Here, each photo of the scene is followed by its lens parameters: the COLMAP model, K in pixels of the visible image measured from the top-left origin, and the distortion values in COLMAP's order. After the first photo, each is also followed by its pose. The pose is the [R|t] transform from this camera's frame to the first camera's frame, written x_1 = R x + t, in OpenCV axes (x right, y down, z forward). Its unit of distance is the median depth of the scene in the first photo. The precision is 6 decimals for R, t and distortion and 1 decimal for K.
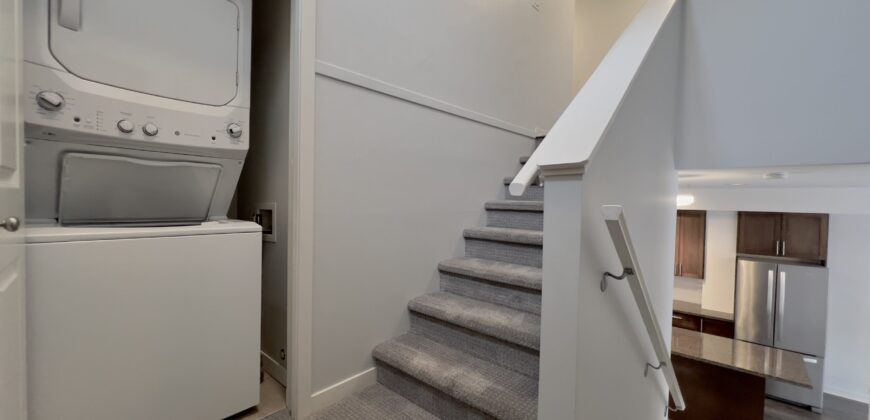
lens RADIAL K [[346.9, 0, 433.6], [0, 346.9, 207.2], [0, 0, 1]] dist [0.002618, 0.000036]
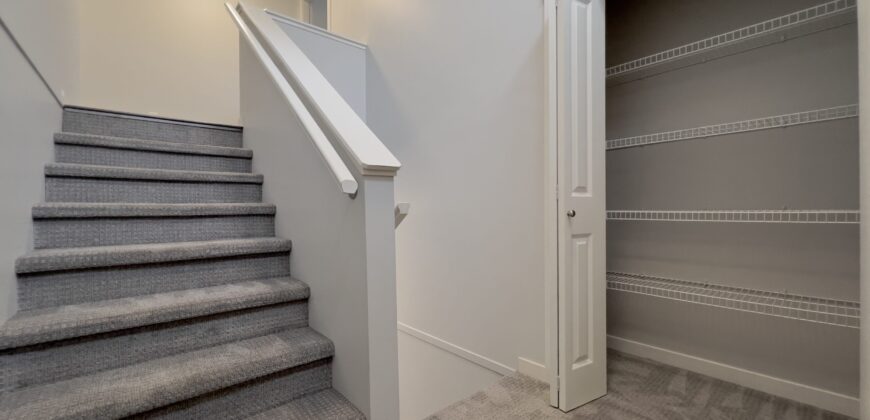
lens RADIAL K [[346.9, 0, 434.0], [0, 346.9, 210.0], [0, 0, 1]] dist [0.002618, 0.000036]
pose [[0.136451, -0.026153, 0.990301, -0.386463], [0.031142, 0.999271, 0.022099, -0.000677], [-0.990157, 0.027825, 0.137166, 0.367641]]
